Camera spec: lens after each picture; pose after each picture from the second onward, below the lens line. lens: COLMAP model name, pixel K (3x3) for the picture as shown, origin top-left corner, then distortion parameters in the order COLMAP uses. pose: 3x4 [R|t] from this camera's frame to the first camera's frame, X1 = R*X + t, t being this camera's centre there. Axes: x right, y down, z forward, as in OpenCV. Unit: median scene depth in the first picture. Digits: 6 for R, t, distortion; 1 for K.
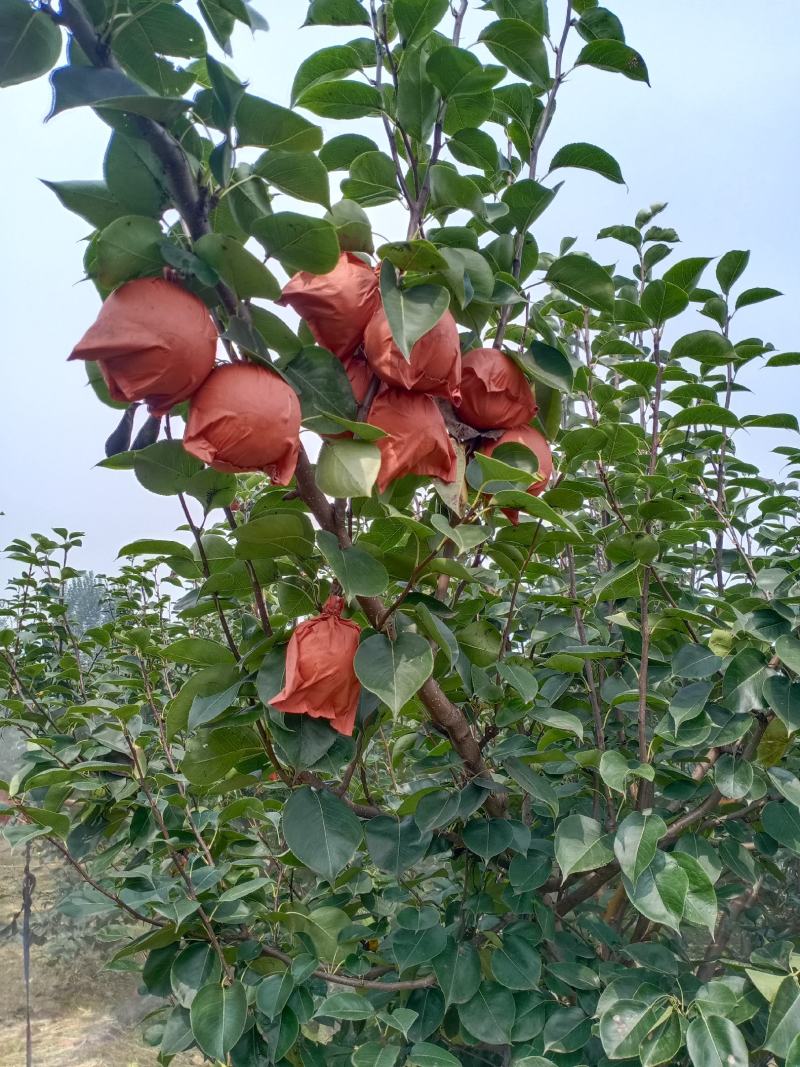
lens RADIAL K [[737.5, 0, 399.2], [0, 737.5, 532.2], [0, 0, 1]] dist [0.002293, 0.002734]
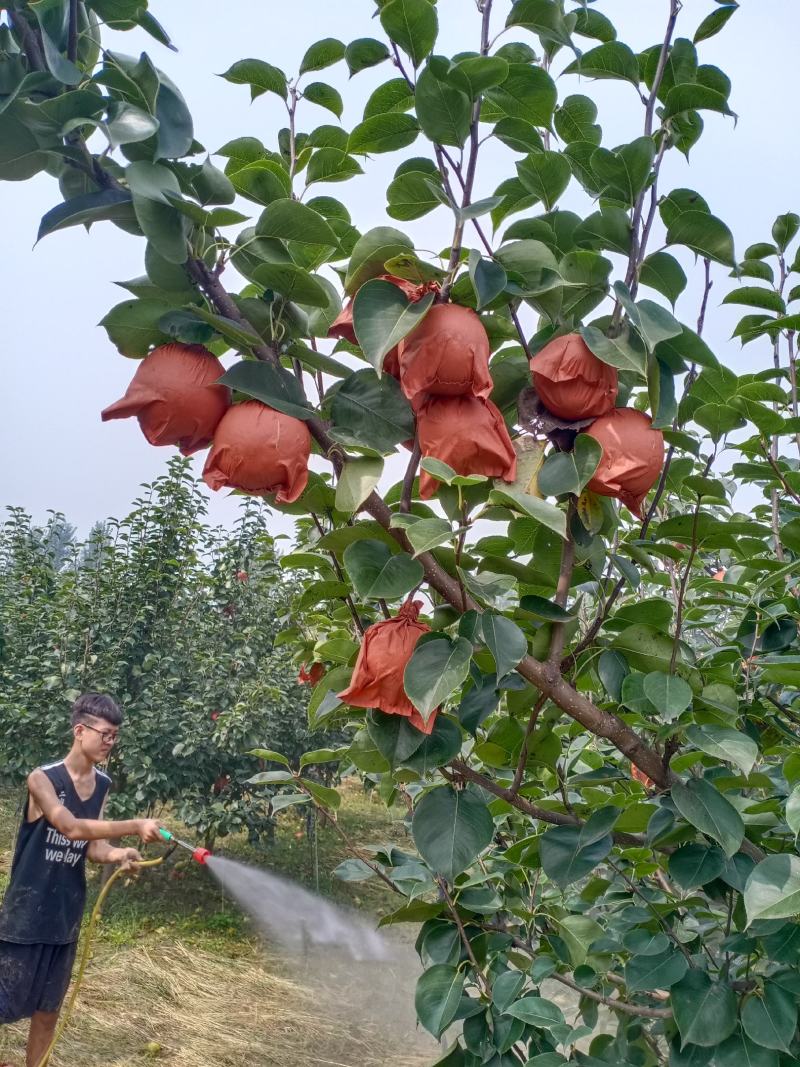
lens RADIAL K [[737.5, 0, 398.5], [0, 737.5, 535.8], [0, 0, 1]] dist [0.002293, 0.002734]
pose [[0.882550, -0.056724, -0.466784, 0.425688], [0.056736, 0.998290, -0.014042, 0.010126], [0.466783, -0.014091, 0.884260, 0.069278]]
